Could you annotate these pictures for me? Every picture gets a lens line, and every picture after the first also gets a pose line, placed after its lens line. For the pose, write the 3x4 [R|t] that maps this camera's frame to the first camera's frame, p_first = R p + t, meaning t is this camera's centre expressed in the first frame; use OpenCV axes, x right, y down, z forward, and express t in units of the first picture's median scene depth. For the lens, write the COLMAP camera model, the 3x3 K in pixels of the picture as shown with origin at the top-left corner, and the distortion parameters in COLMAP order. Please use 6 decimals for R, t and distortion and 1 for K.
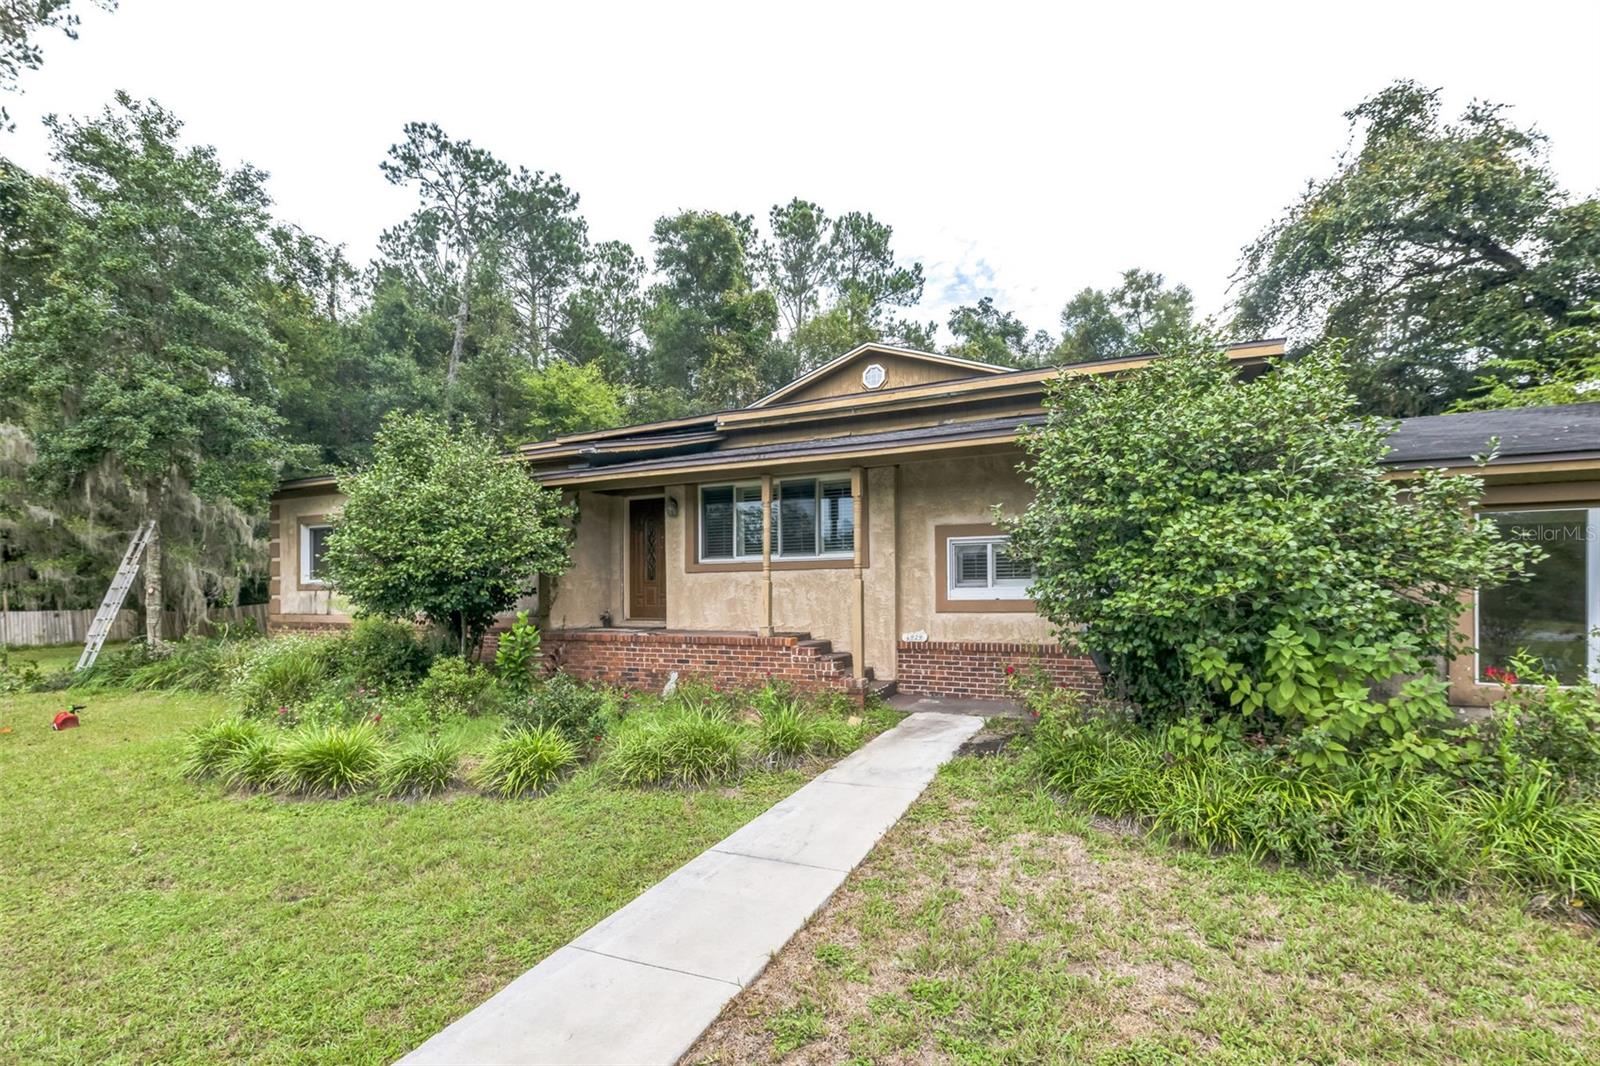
lens RADIAL K [[659.9, 0, 798.5], [0, 659.9, 535.6], [0, 0, 1]] dist [0.001014, -0.001397]
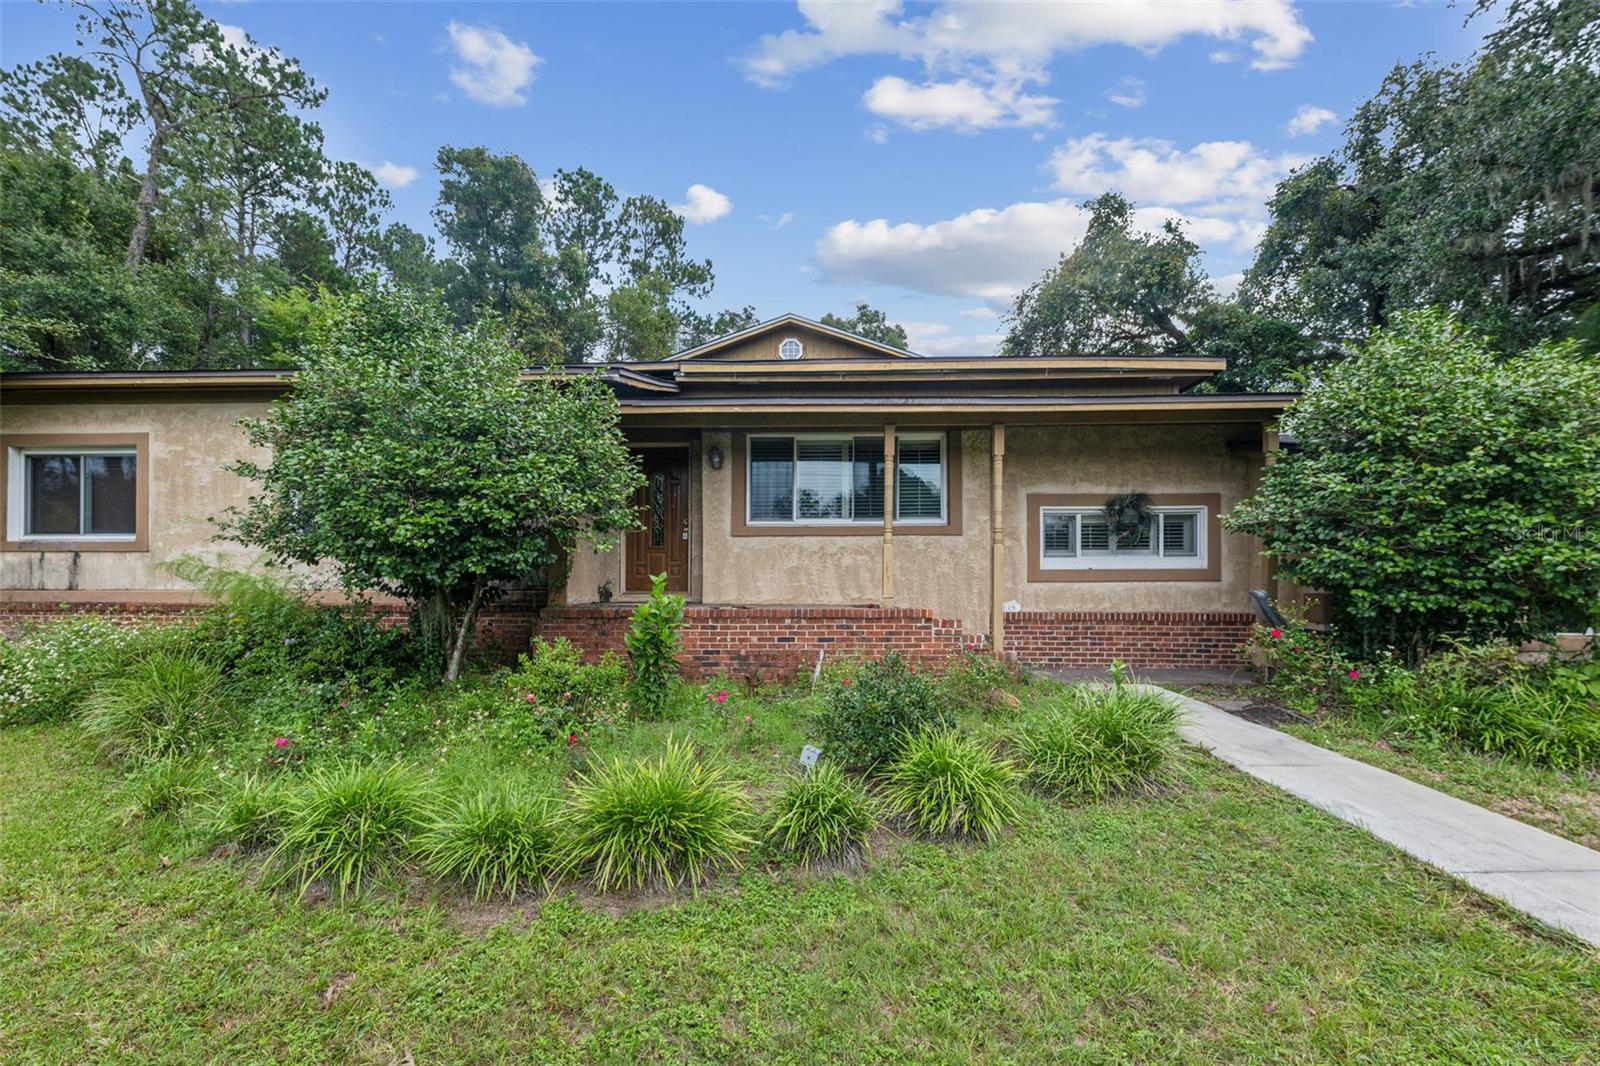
lens RADIAL K [[624.2, 0, 803.3], [0, 624.2, 536.4], [0, 0, 1]] dist [-0.000266, -0.002807]
pose [[0.923494, 0.032582, 0.382227, -0.151169], [-0.040517, 0.999098, 0.012727, 0.016474], [-0.381468, -0.027240, 0.923981, 0.089148]]
